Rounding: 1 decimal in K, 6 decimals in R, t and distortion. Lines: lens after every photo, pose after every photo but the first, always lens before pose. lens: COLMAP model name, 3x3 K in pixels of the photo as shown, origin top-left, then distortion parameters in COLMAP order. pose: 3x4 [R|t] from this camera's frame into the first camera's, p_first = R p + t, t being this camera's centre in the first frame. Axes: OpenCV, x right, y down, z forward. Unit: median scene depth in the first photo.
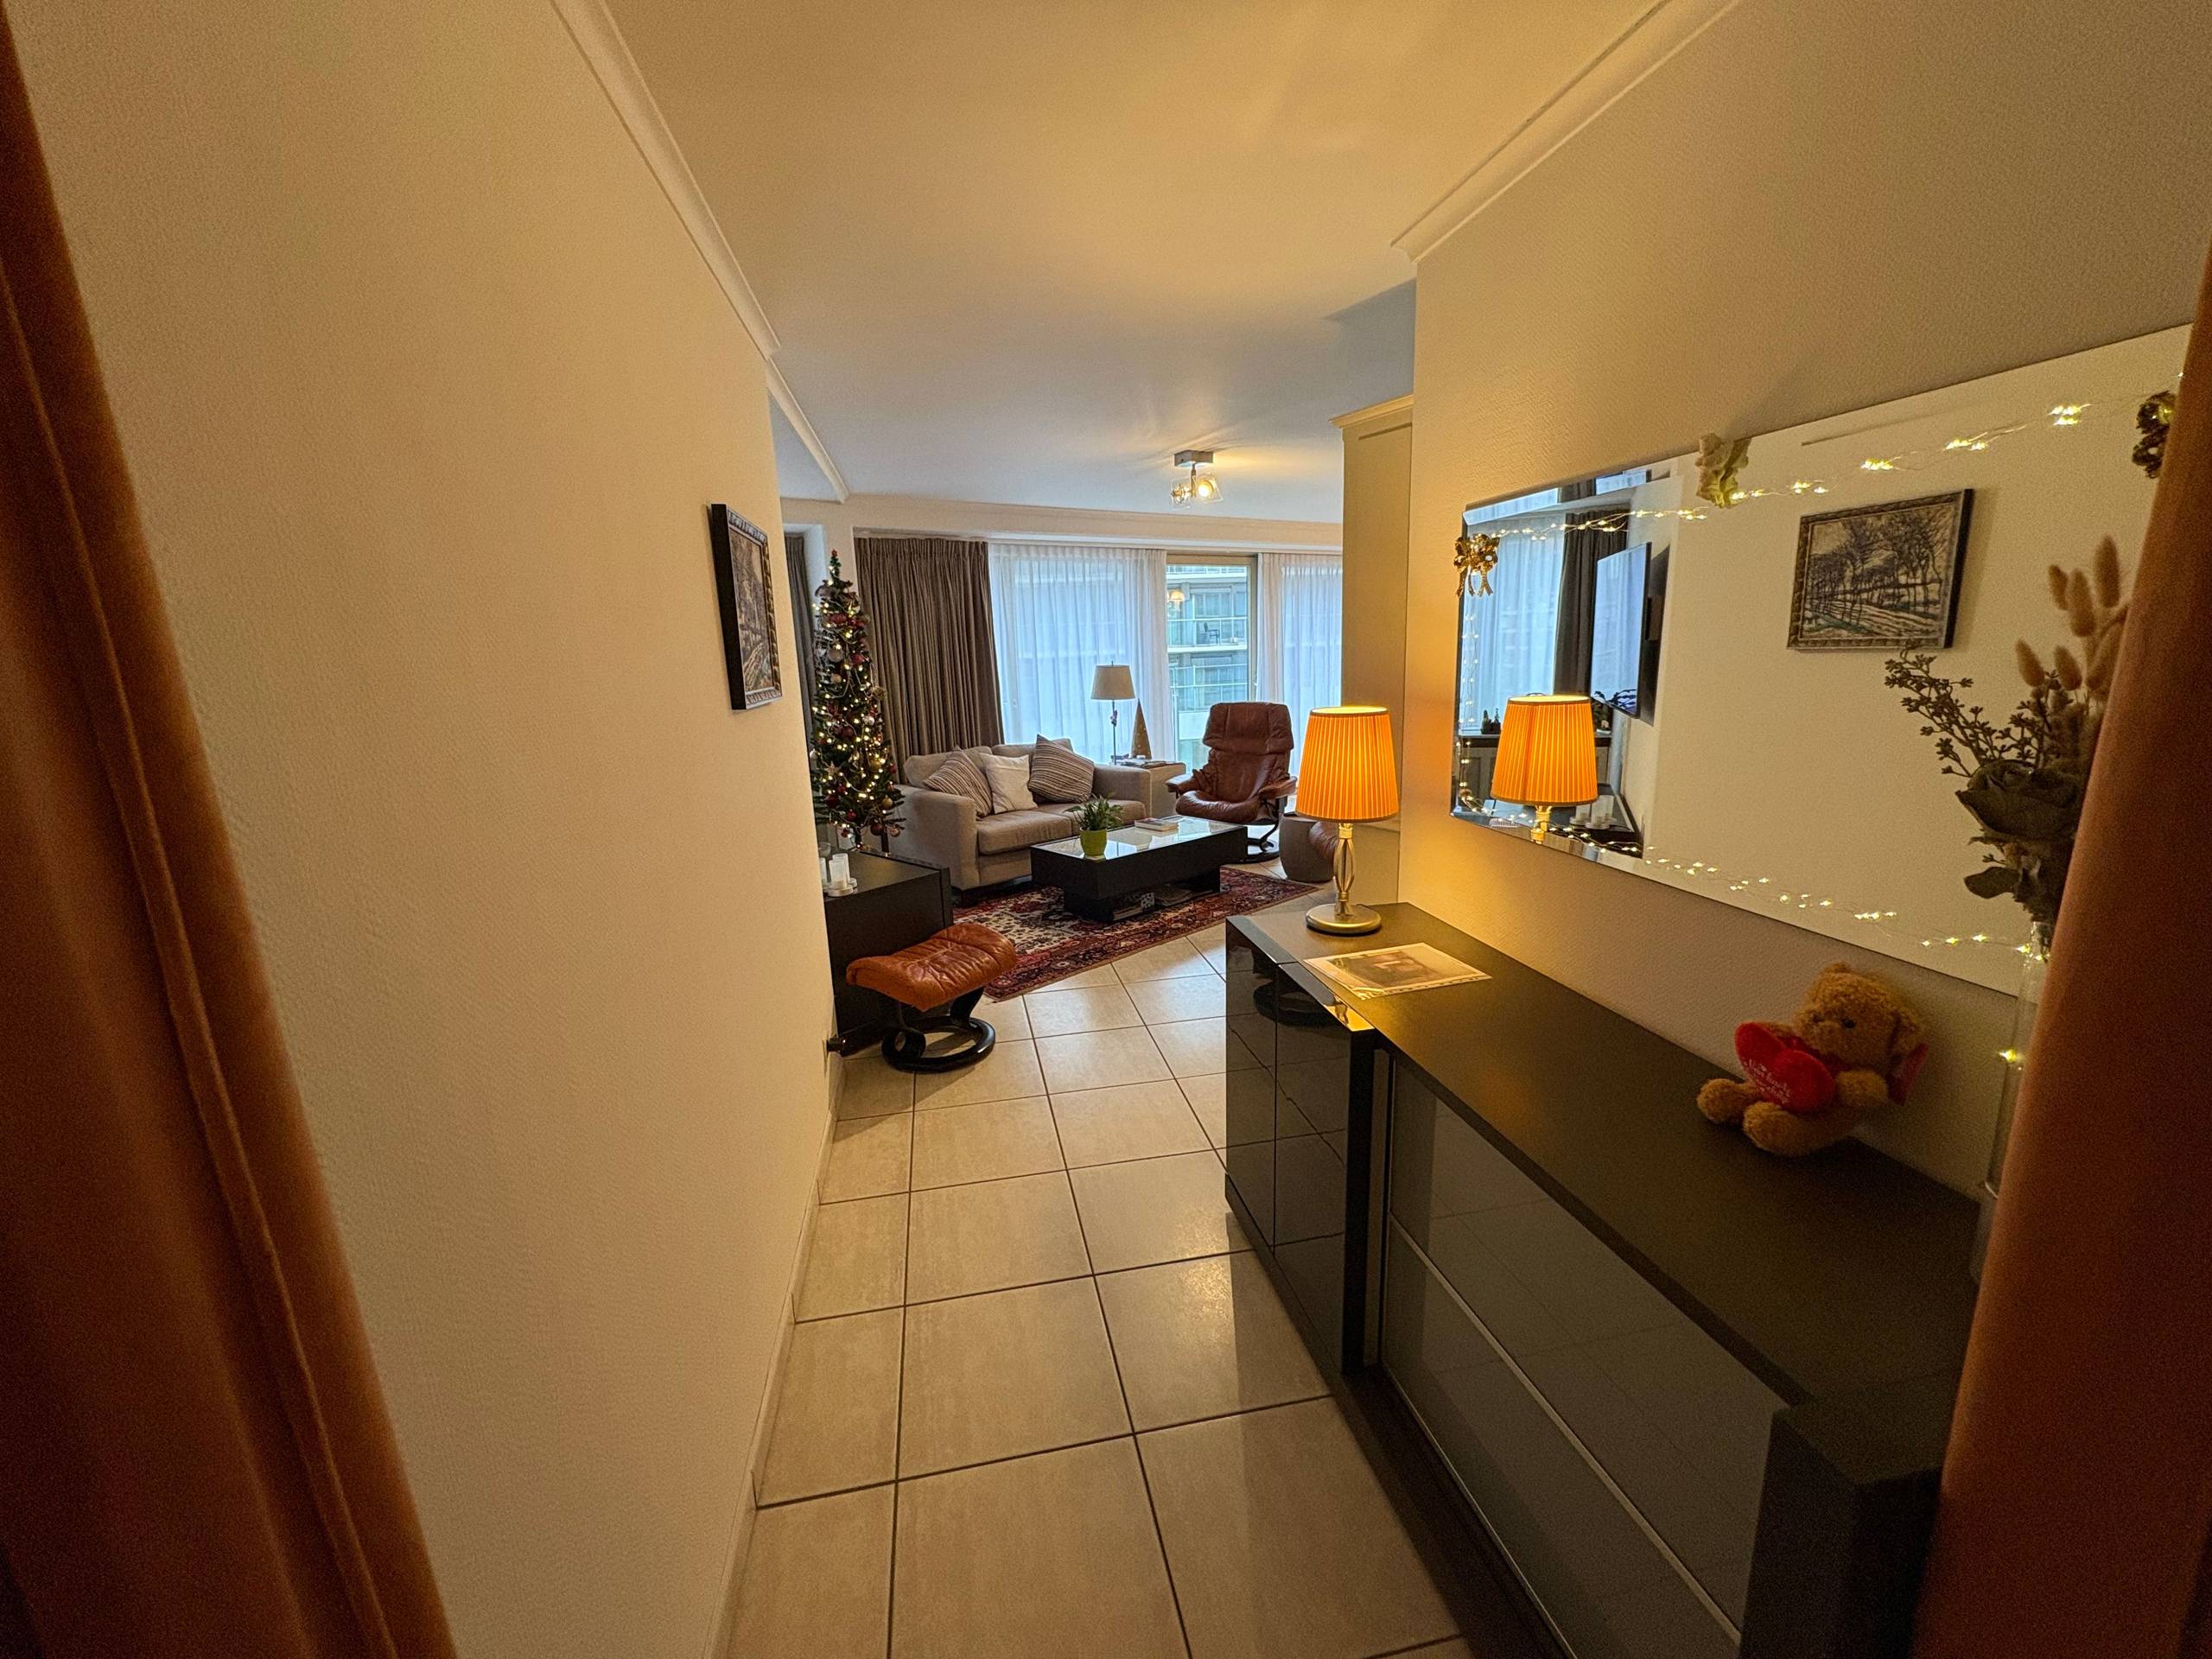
lens RADIAL K [[869.7, 0, 1106.0], [0, 869.7, 829.5], [0, 0, 1]] dist [-0.000570, -0.000038]
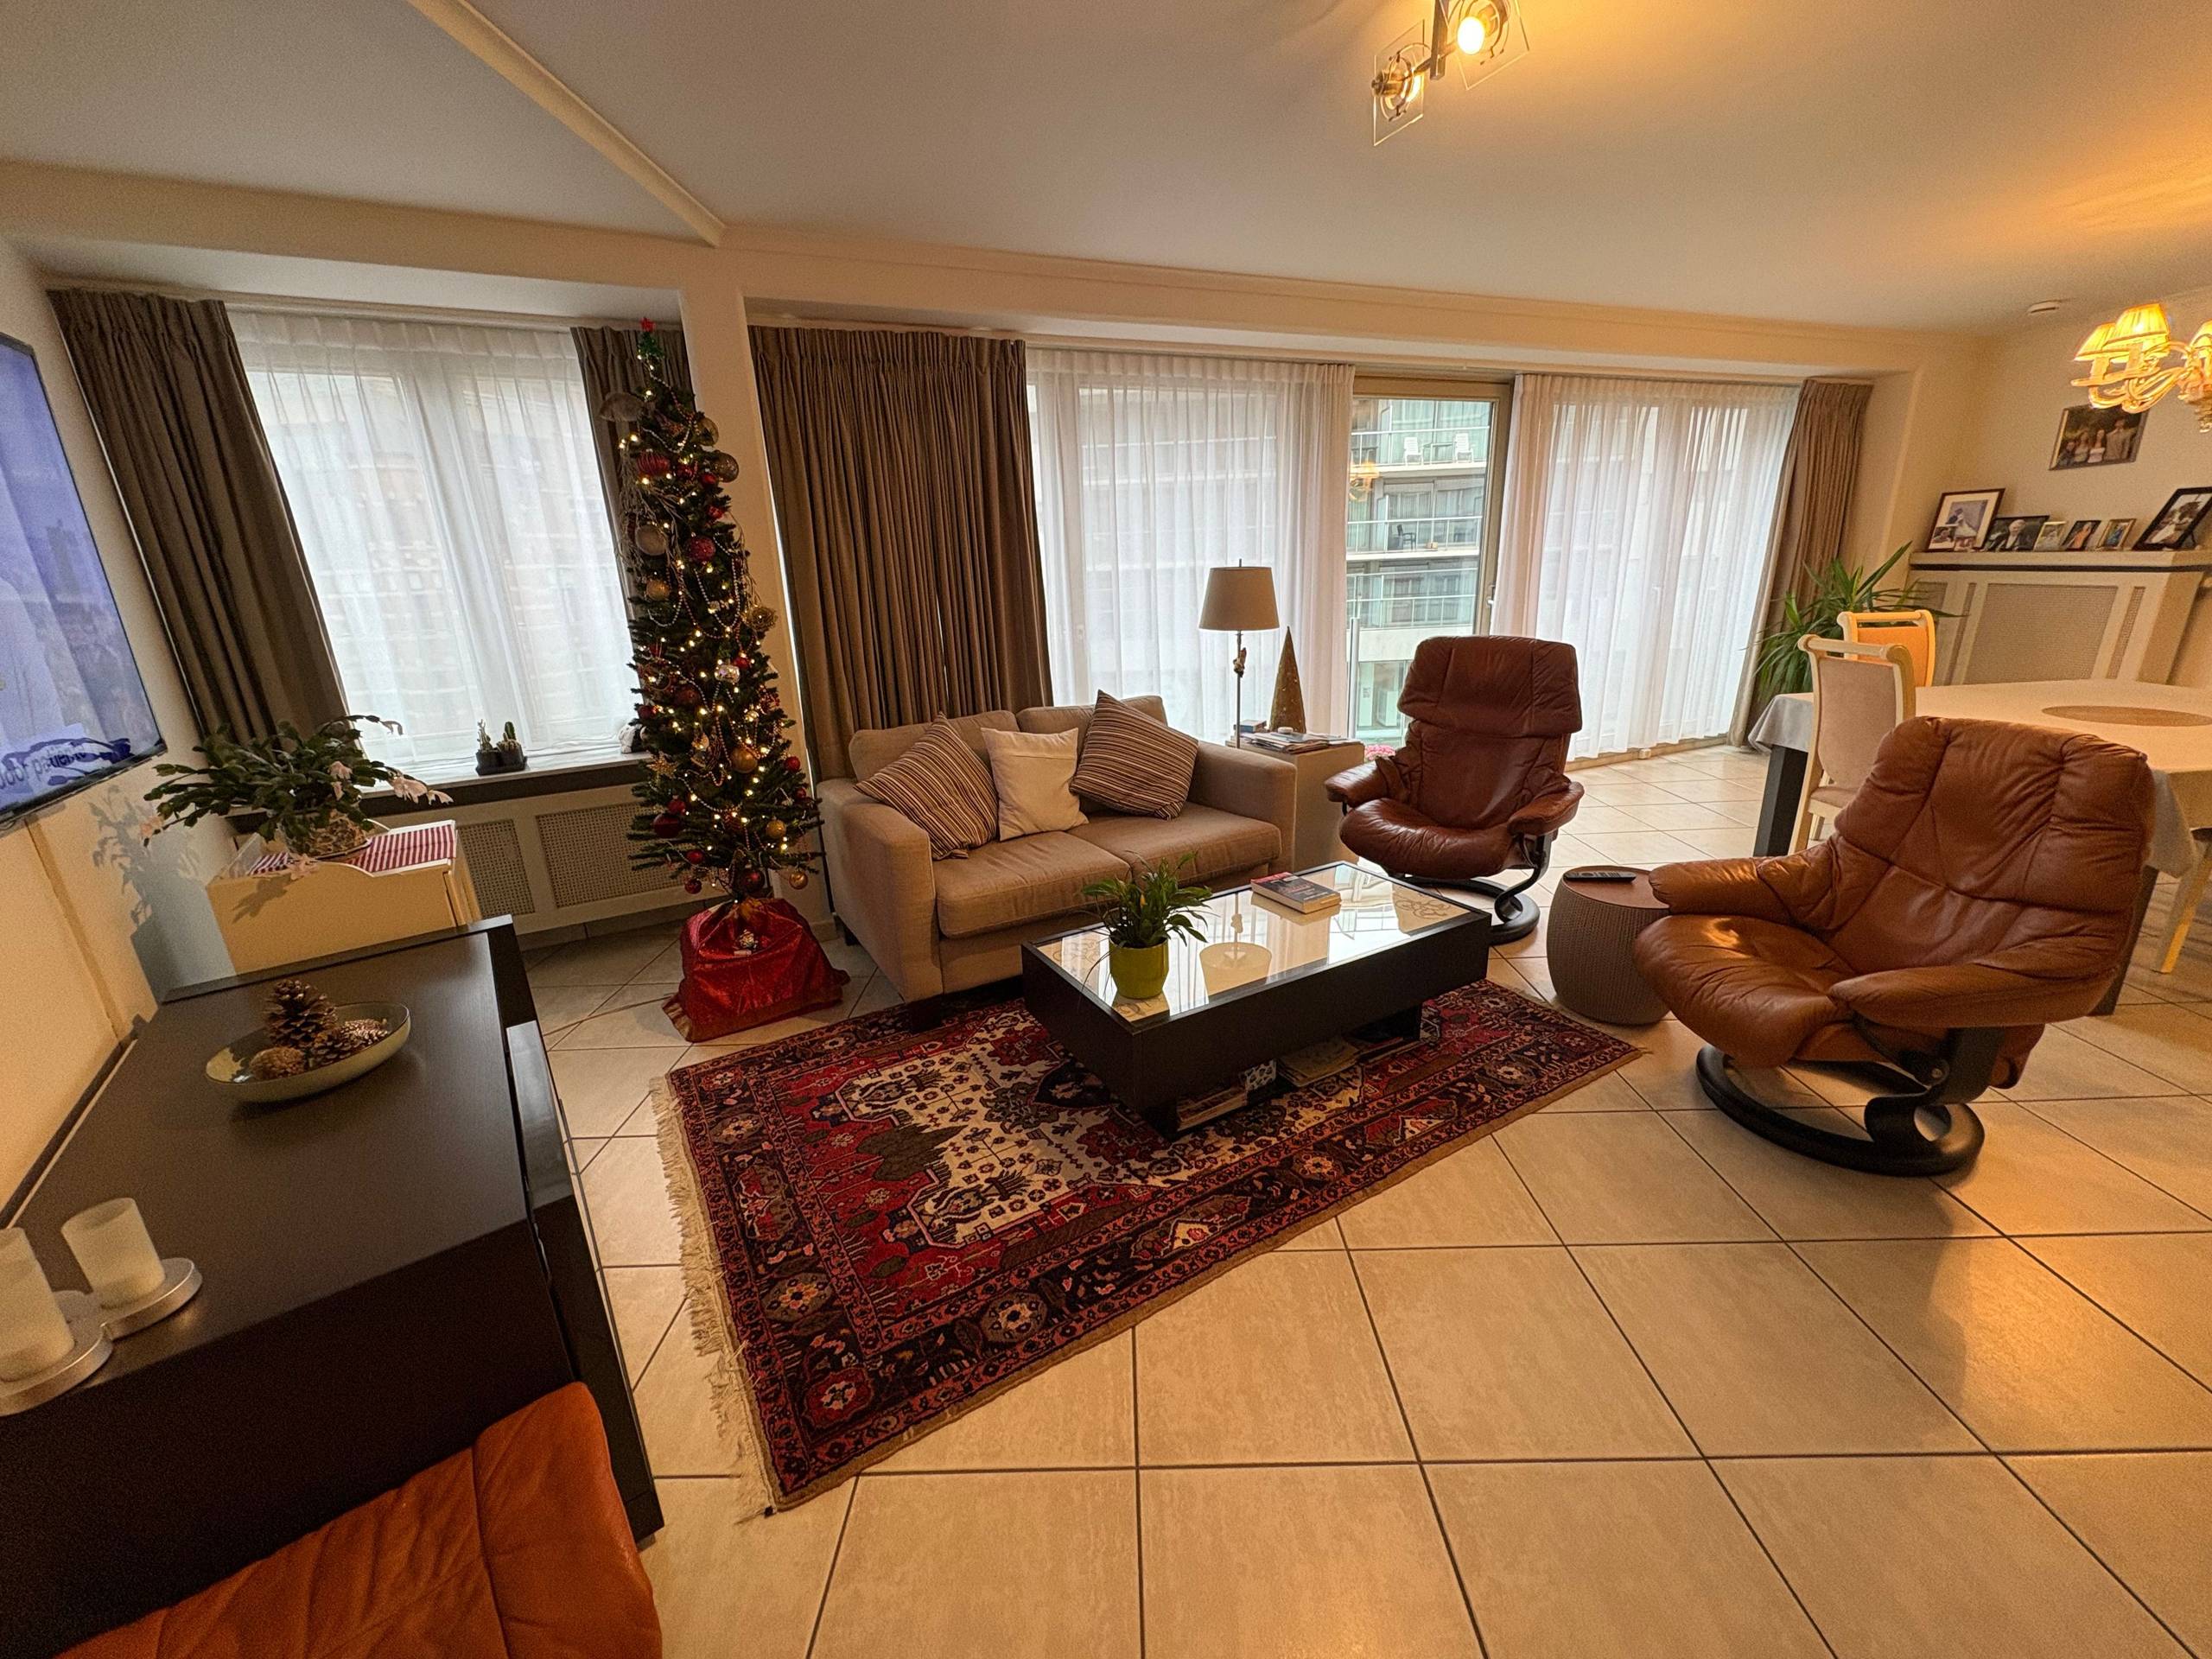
lens RADIAL K [[869.7, 0, 1106.0], [0, 869.7, 829.5], [0, 0, 1]] dist [-0.000570, -0.000038]
pose [[0.980862, 0.056789, -0.186240, 0.038315], [-0.038551, 0.994227, 0.100128, -0.078482], [0.190851, -0.091032, 0.977389, 0.447539]]
